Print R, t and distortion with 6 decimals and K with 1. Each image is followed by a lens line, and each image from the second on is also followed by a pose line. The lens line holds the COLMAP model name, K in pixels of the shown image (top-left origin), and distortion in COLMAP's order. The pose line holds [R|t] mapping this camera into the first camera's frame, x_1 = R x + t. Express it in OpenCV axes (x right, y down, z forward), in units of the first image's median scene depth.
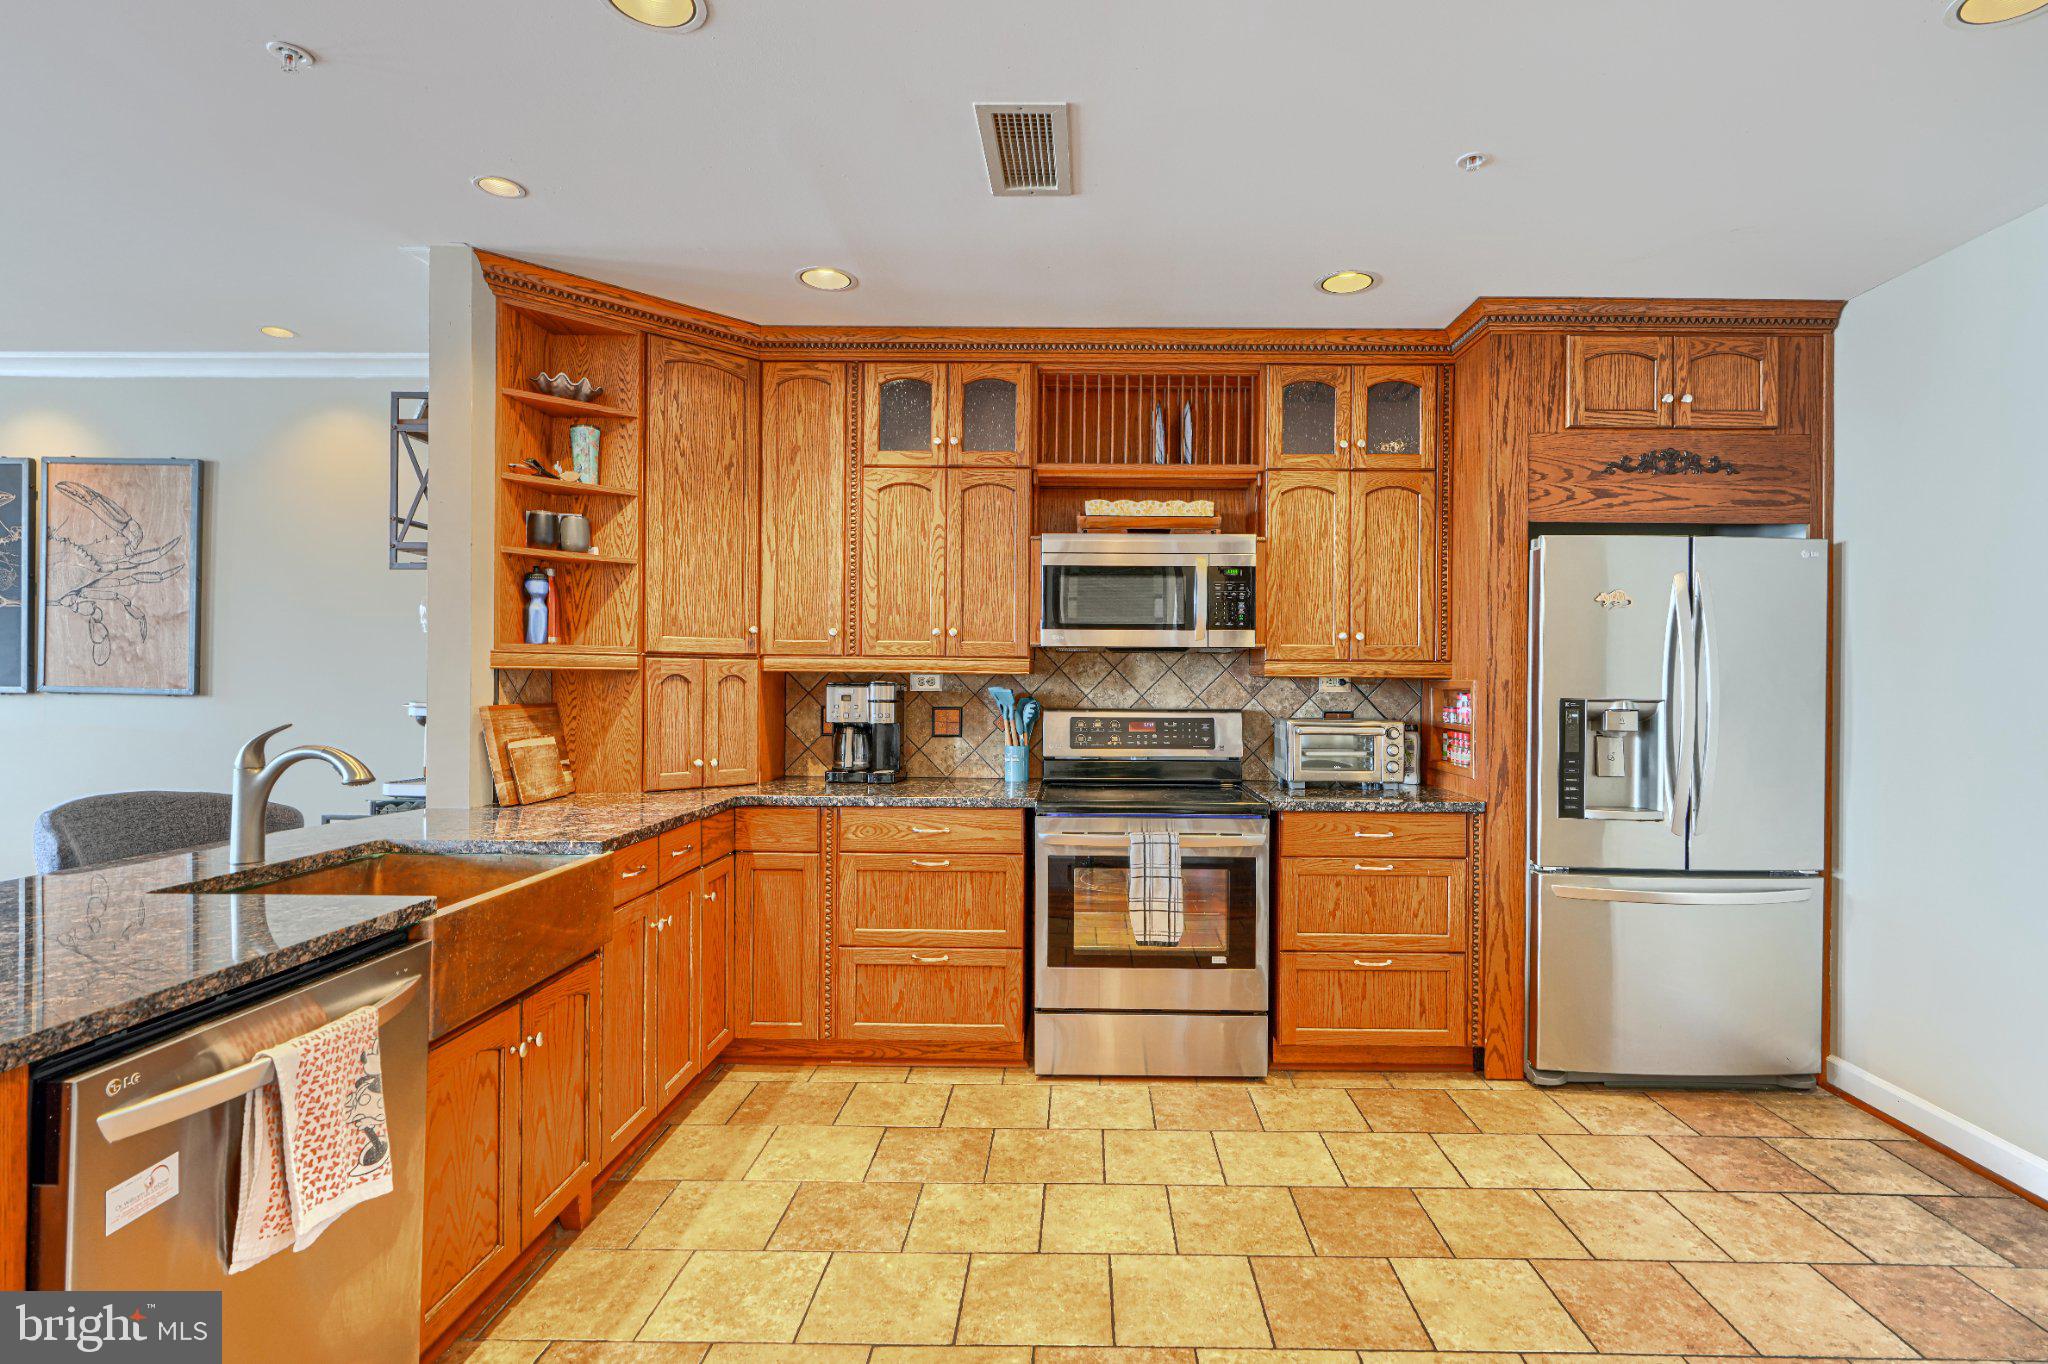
lens RADIAL K [[977.2, 0, 989.0], [0, 977.2, 679.6], [0, 0, 1]] dist [-0.003722, -0.001805]
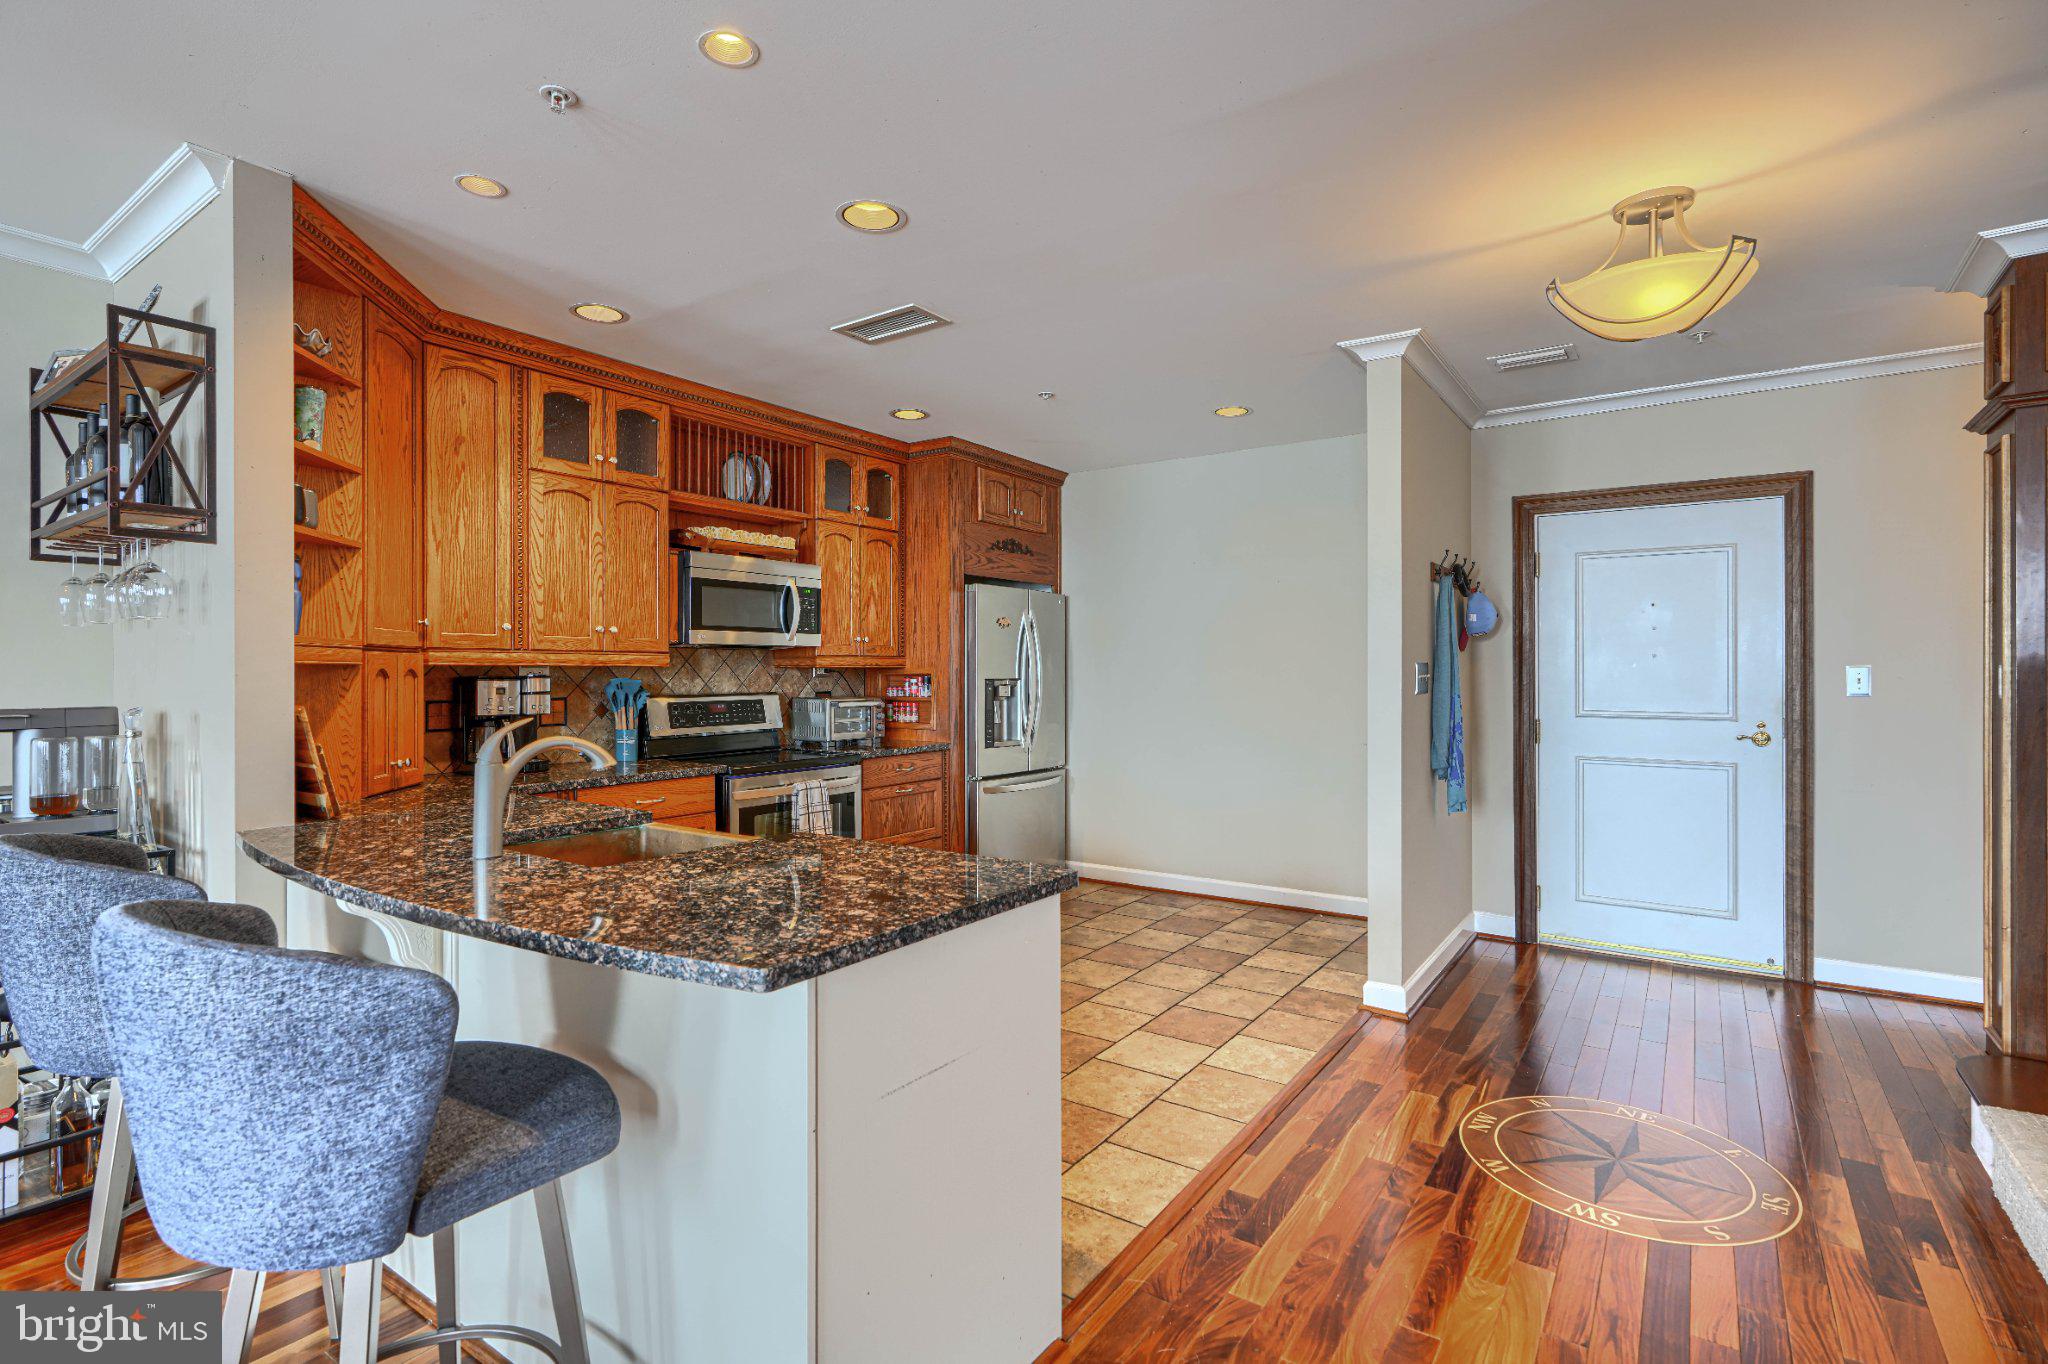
lens RADIAL K [[977.2, 0, 989.0], [0, 977.2, 679.6], [0, 0, 1]] dist [-0.003722, -0.001805]
pose [[0.579800, -0.016573, 0.814590, -0.706615], [0.008233, 0.999861, 0.014483, -0.003865], [-0.814717, -0.001691, 0.579856, -0.006751]]
